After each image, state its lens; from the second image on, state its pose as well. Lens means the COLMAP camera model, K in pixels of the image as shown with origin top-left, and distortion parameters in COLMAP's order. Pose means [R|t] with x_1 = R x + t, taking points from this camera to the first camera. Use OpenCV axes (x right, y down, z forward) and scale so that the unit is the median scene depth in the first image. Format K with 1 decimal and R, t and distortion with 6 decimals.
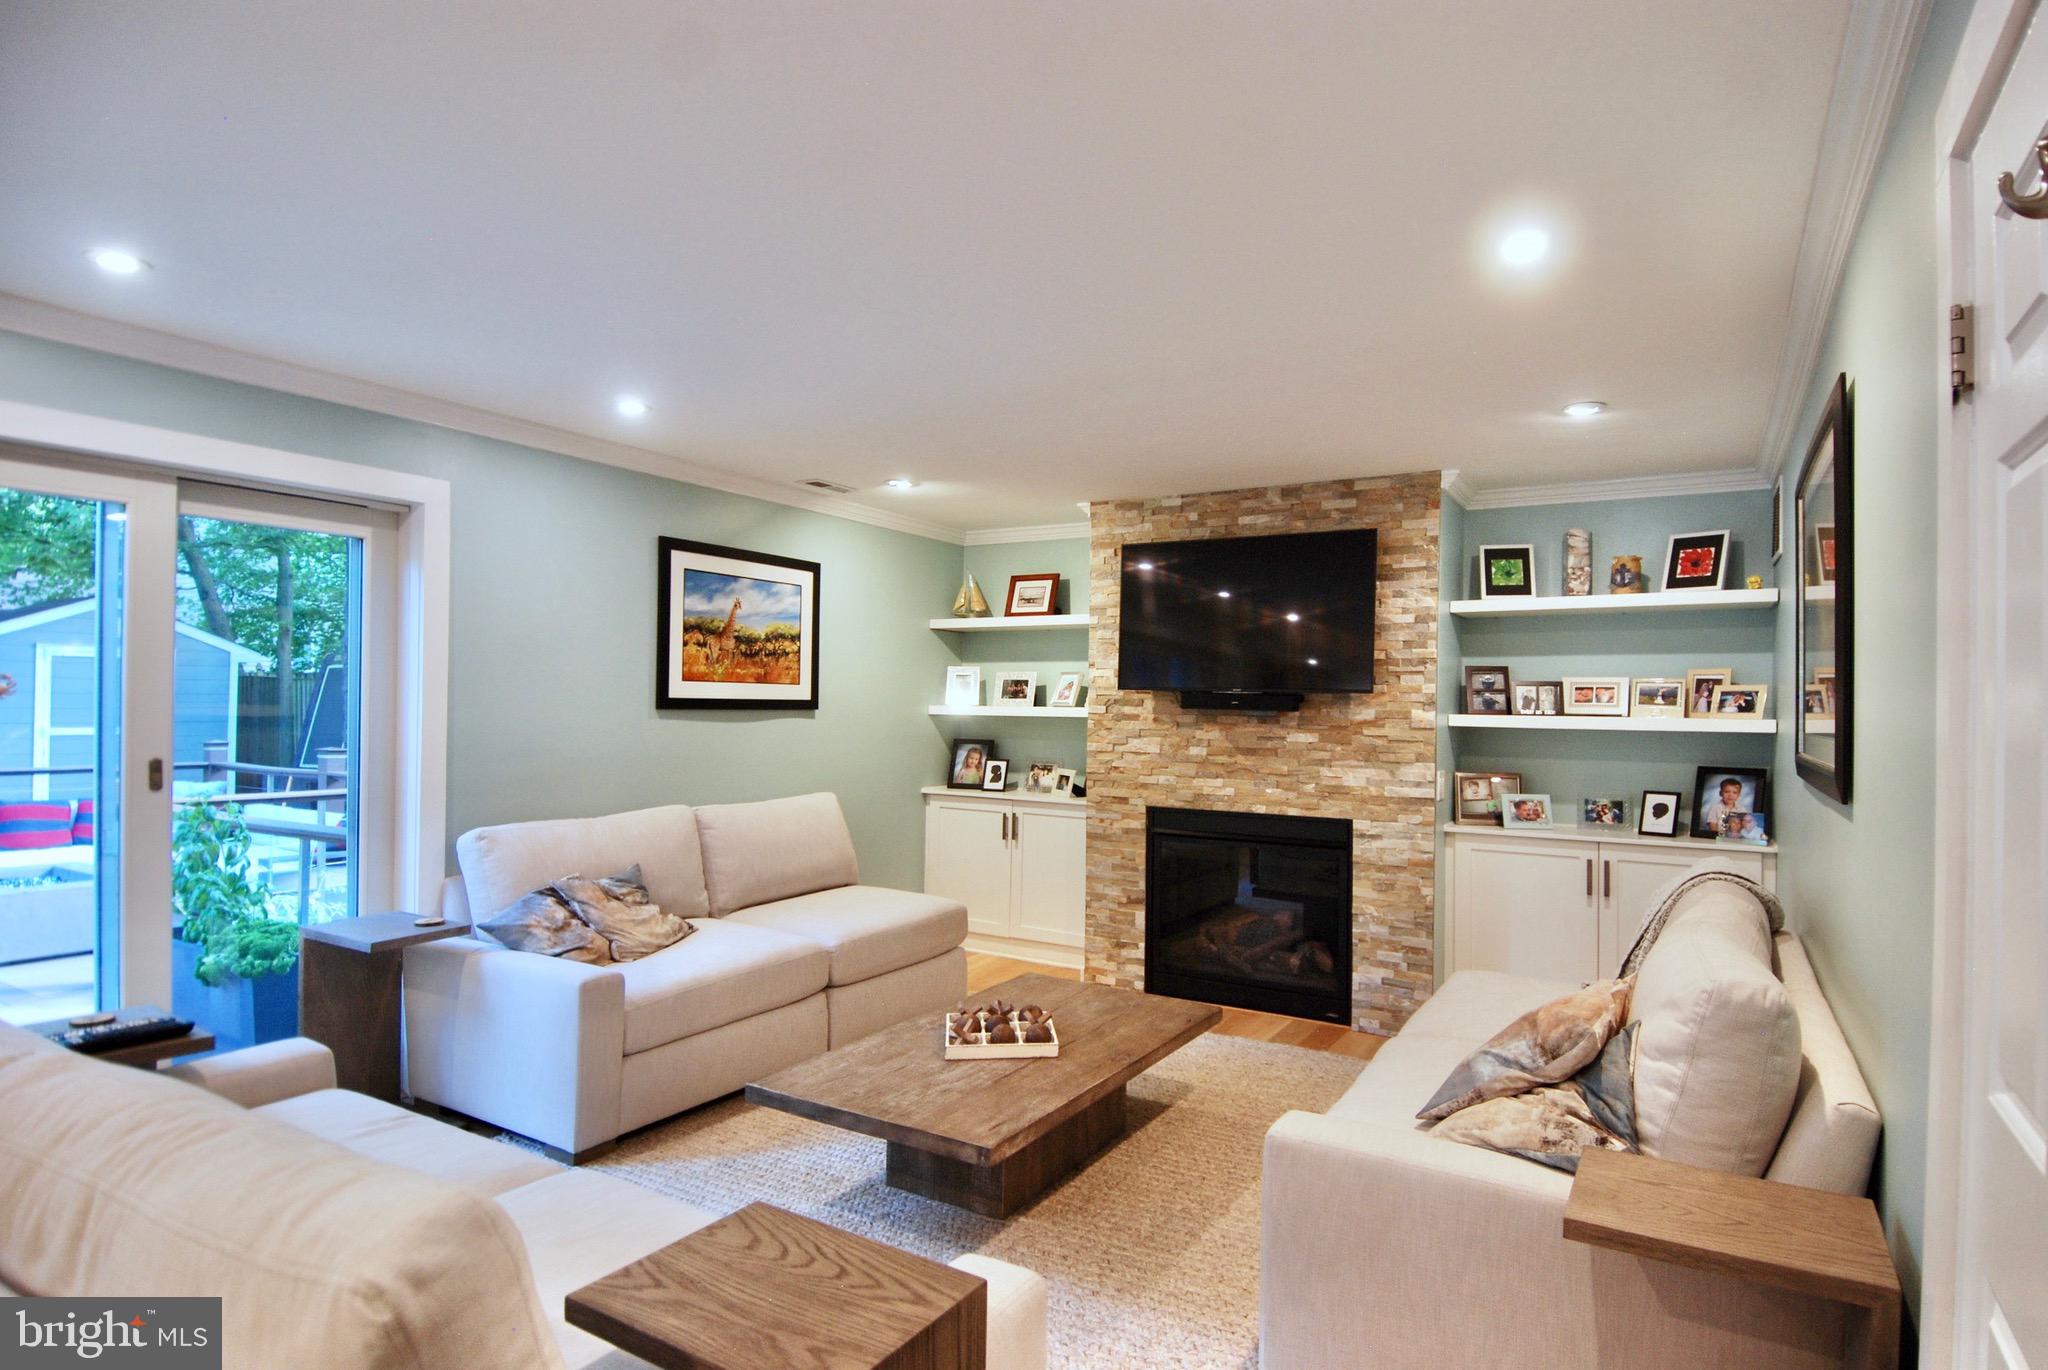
lens RADIAL K [[1066.4, 0, 1086.1], [0, 1066.4, 700.8], [0, 0, 1]] dist [0.052622, -0.057997]
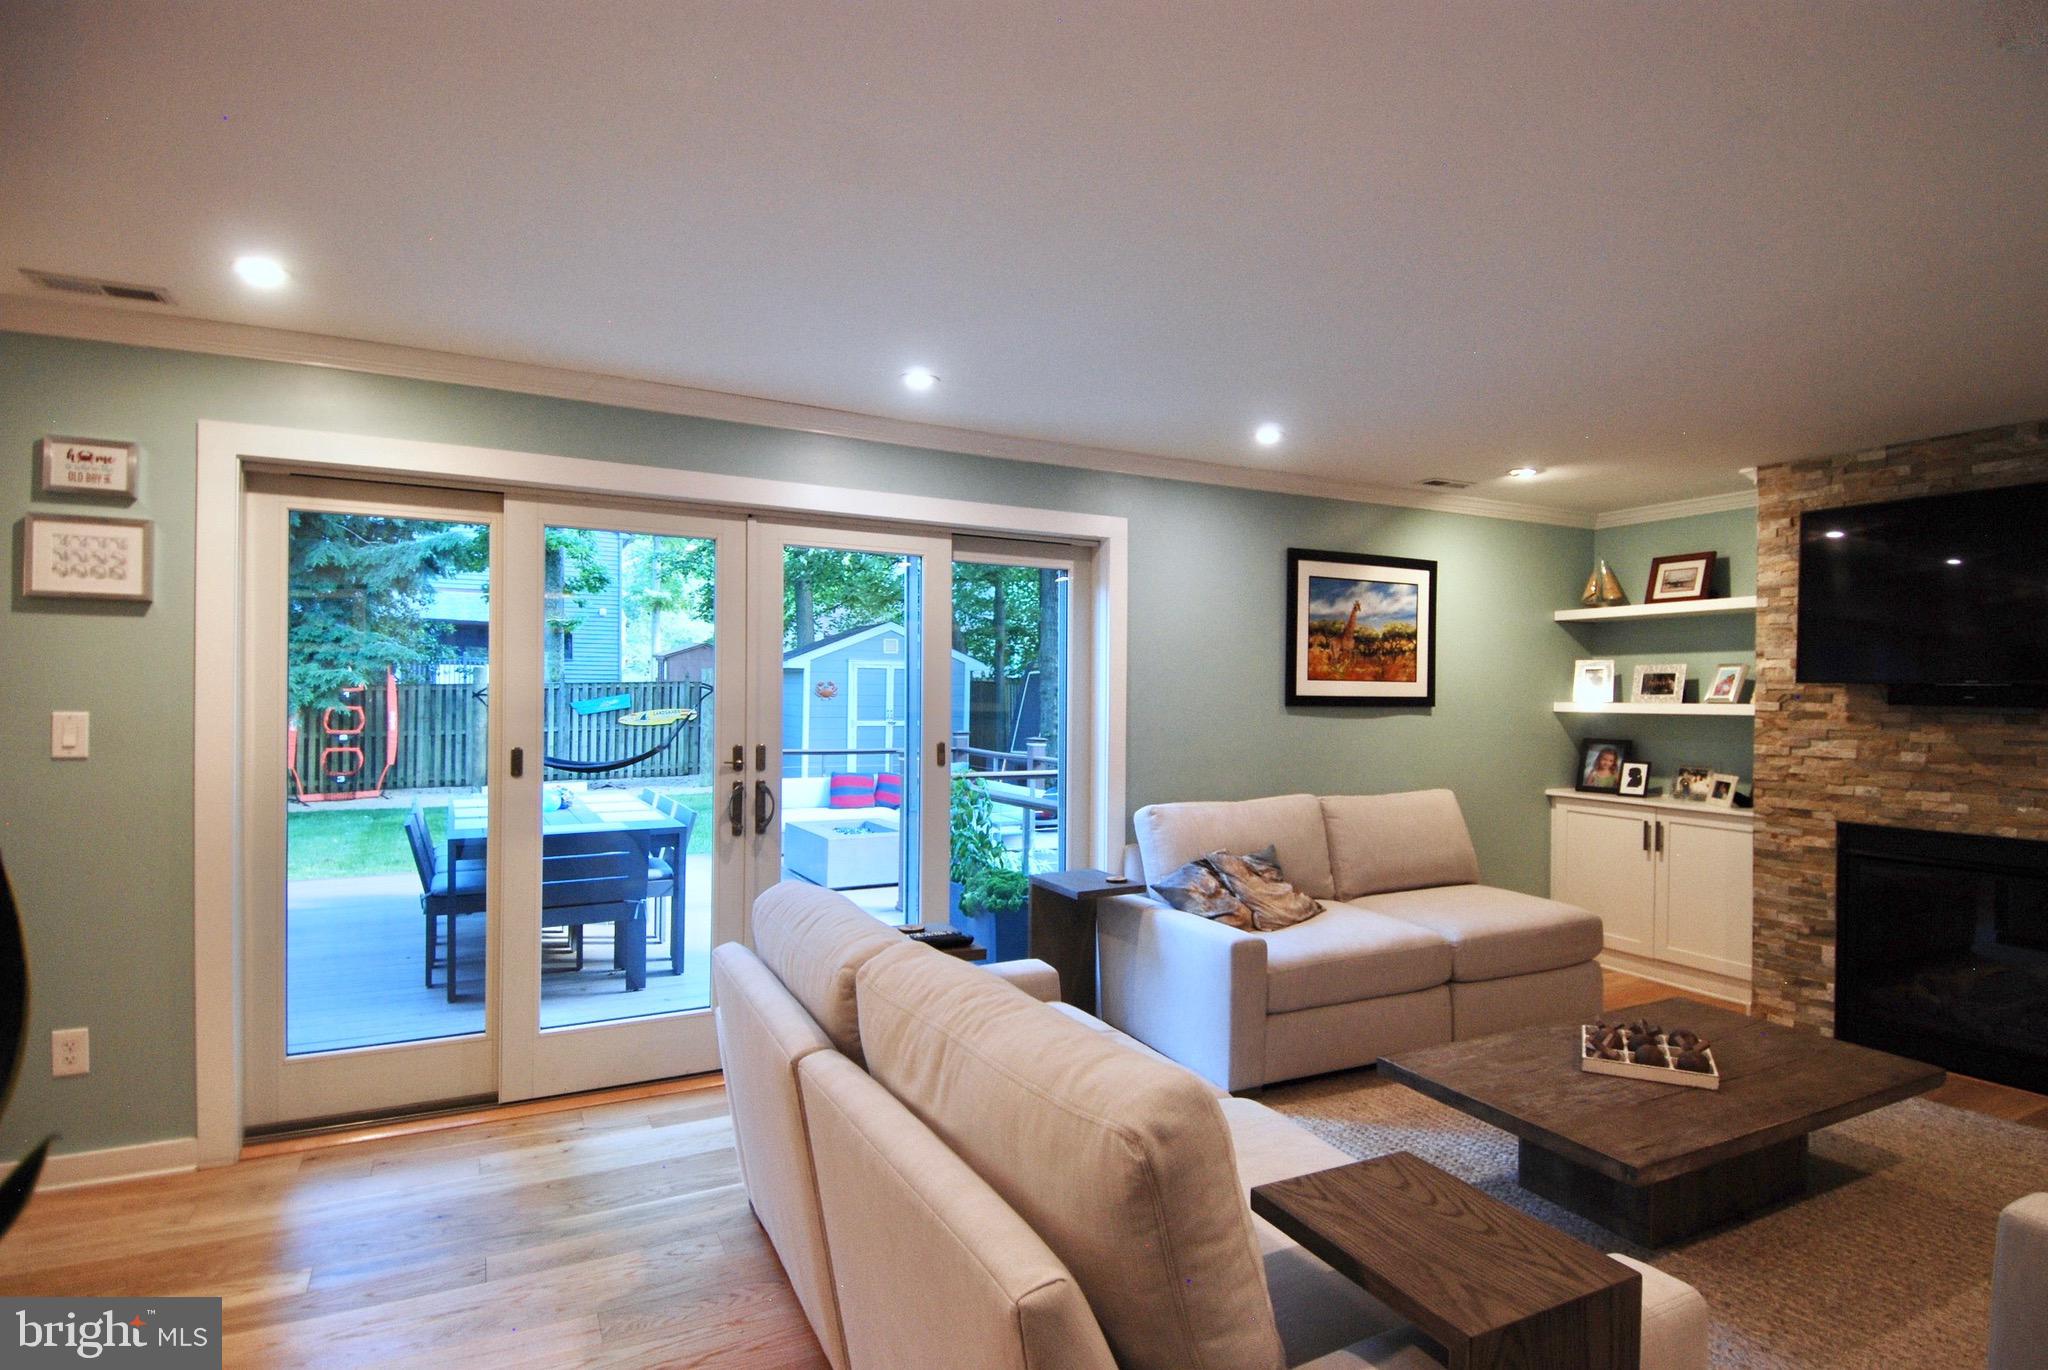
lens RADIAL K [[1066.4, 0, 1086.1], [0, 1066.4, 700.8], [0, 0, 1]] dist [0.052622, -0.057997]
pose [[0.851509, -0.003369, -0.524329, -0.001333], [0.004322, 0.999990, 0.000593, 0.000789], [0.524322, -0.002772, 0.851515, -0.033823]]
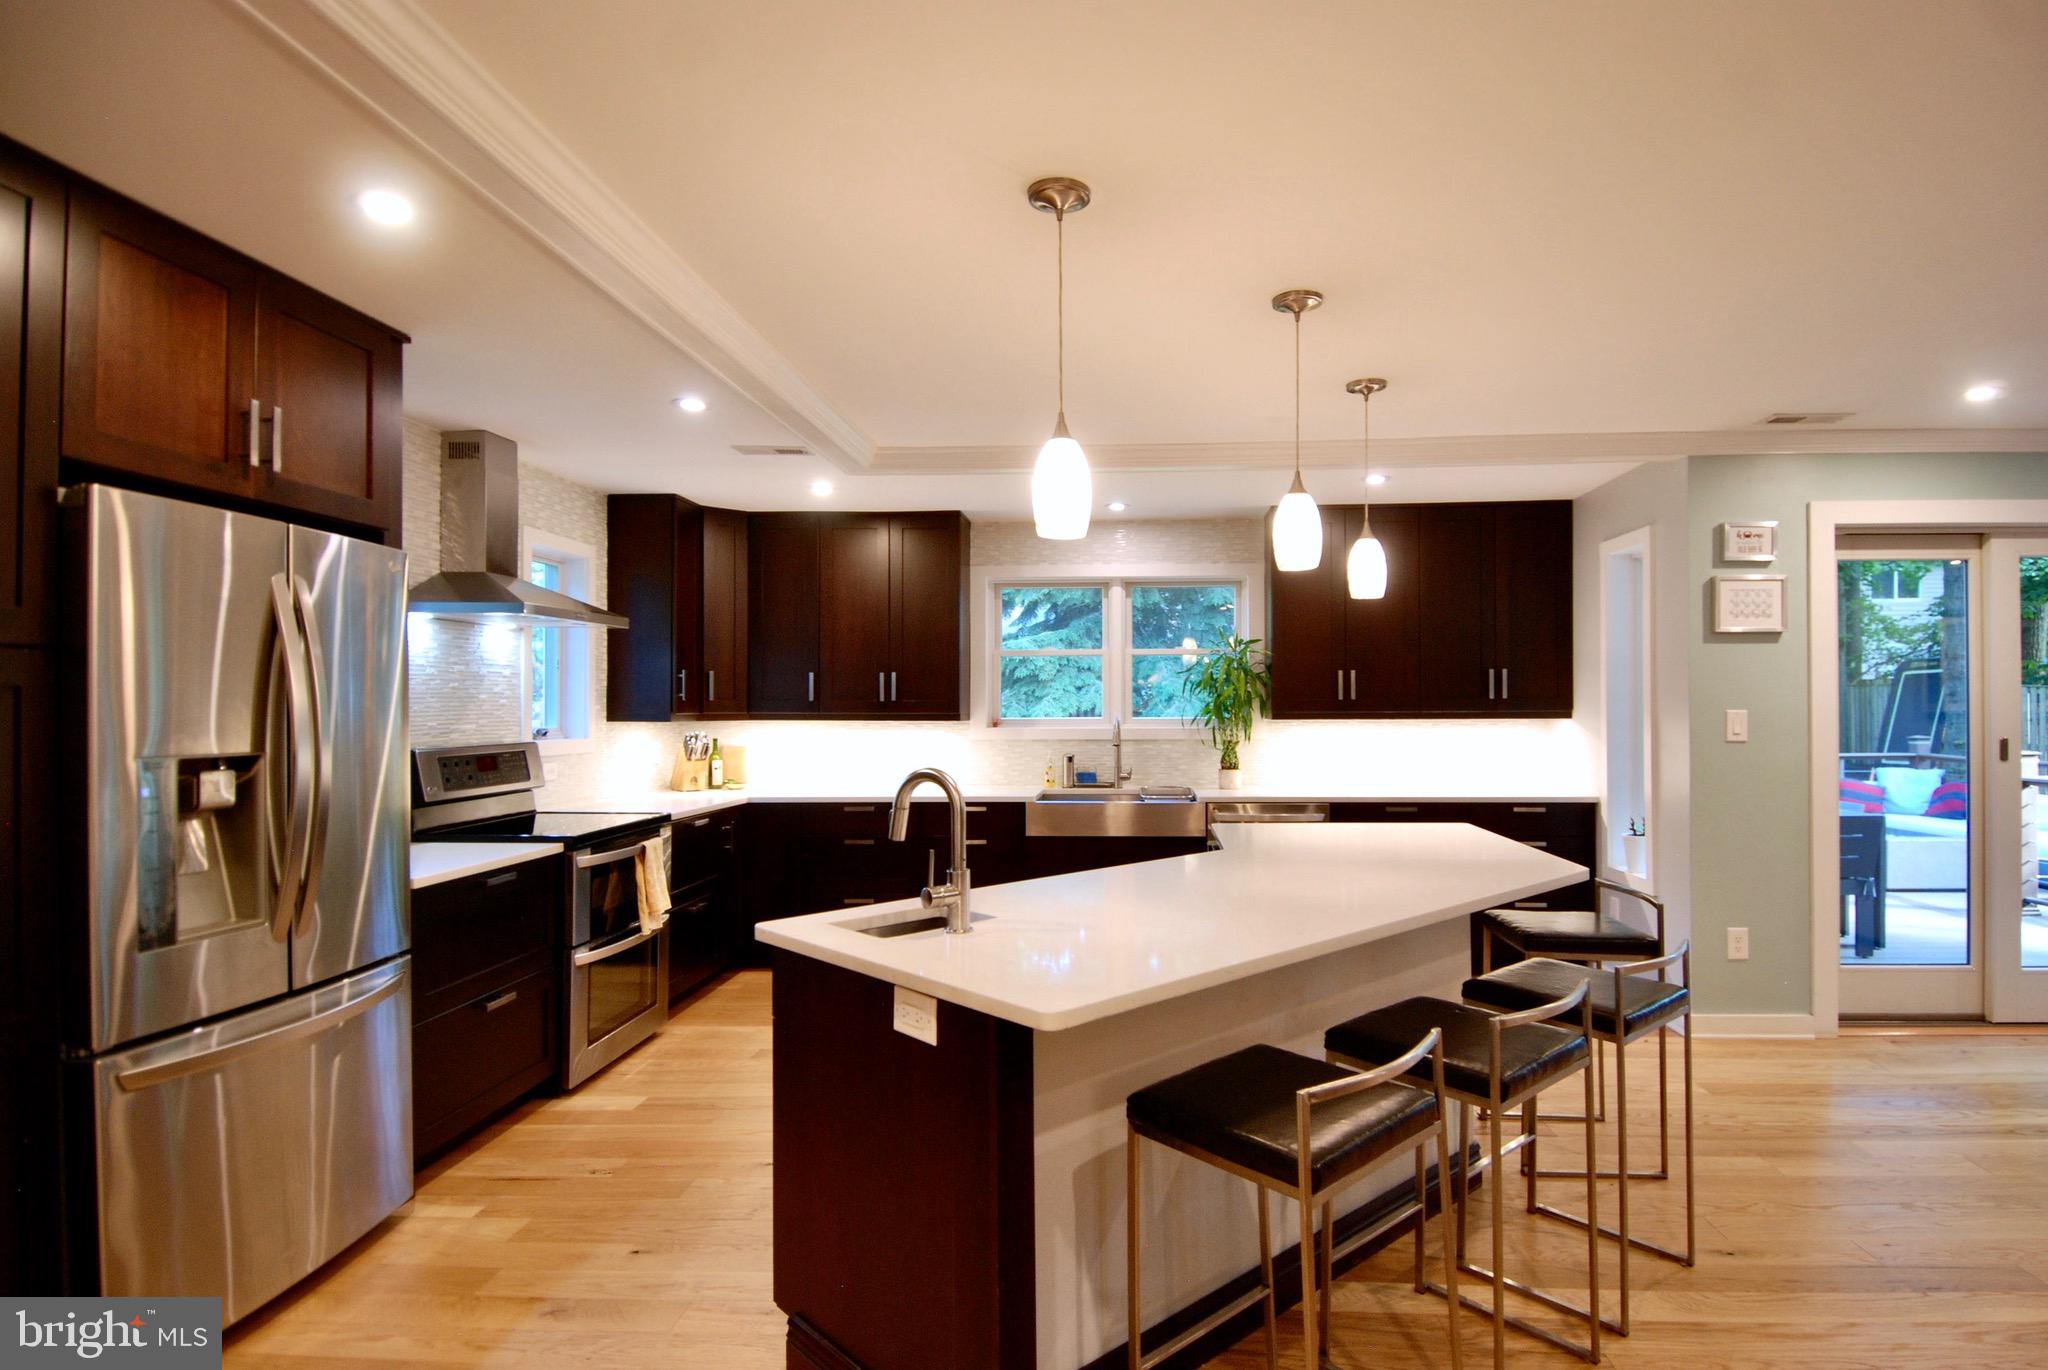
lens RADIAL K [[1066.4, 0, 1086.1], [0, 1066.4, 700.8], [0, 0, 1]] dist [0.052622, -0.057997]
pose [[0.441410, -0.019654, -0.897090, -0.244098], [0.014581, 0.999785, -0.014729, 0.002643], [0.897187, -0.006579, 0.441602, -0.703168]]
